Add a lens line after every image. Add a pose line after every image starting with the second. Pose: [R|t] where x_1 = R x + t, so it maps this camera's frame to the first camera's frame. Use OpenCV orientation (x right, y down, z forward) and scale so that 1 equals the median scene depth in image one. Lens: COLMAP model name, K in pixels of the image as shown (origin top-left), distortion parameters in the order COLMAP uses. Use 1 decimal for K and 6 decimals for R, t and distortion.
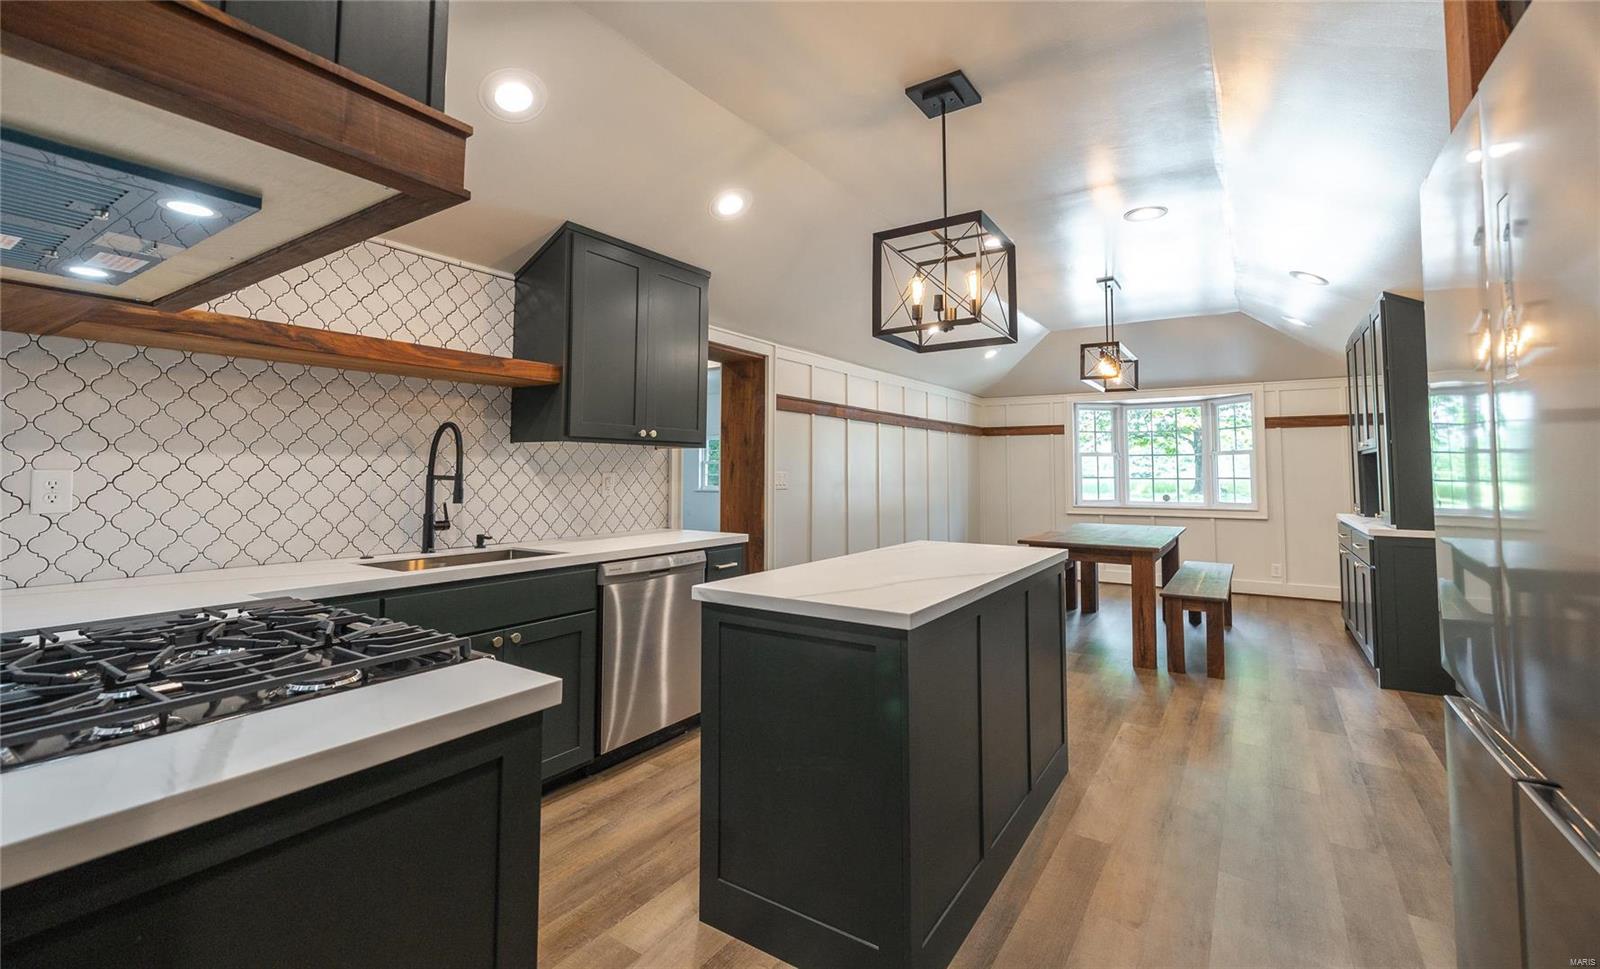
lens RADIAL K [[675.7, 0, 796.5], [0, 675.7, 429.6], [0, 0, 1]] dist [-0.000120, 0.000464]
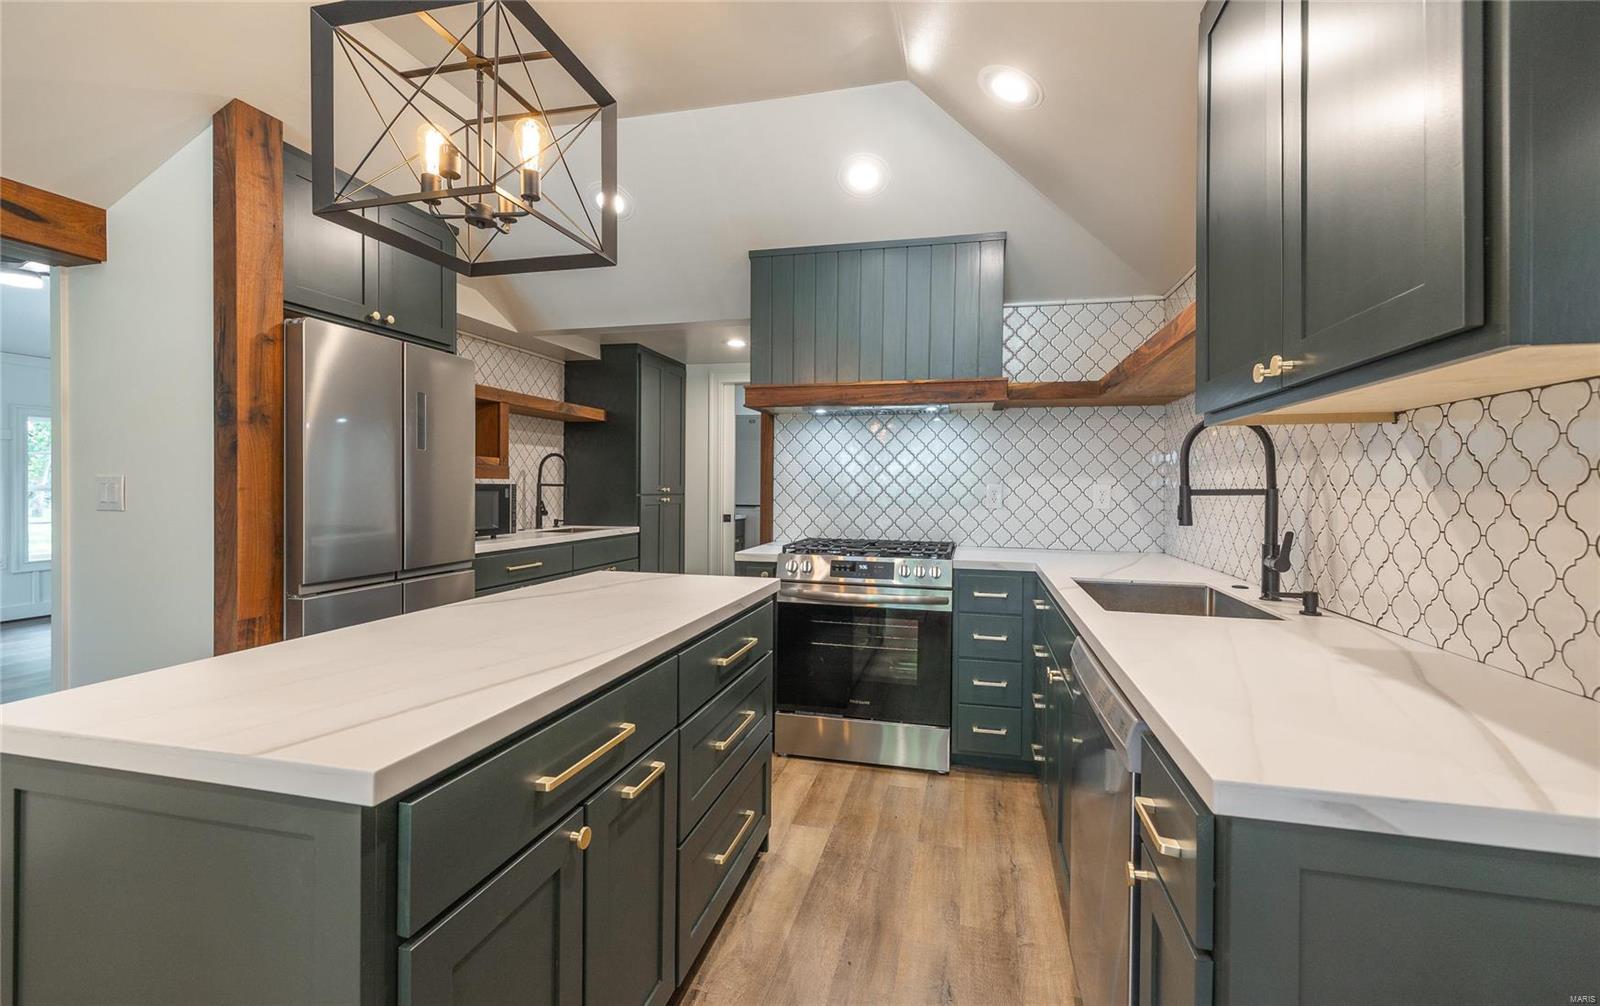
lens RADIAL K [[675.0, 0, 804.9], [0, 675.0, 490.4], [0, 0, 1]] dist [-0.001440, 0.000146]
pose [[-0.937991, -0.004679, -0.346627, 0.149551], [0.015178, 0.998396, -0.054550, 0.099655], [0.346326, -0.056428, -0.936416, 1.492585]]
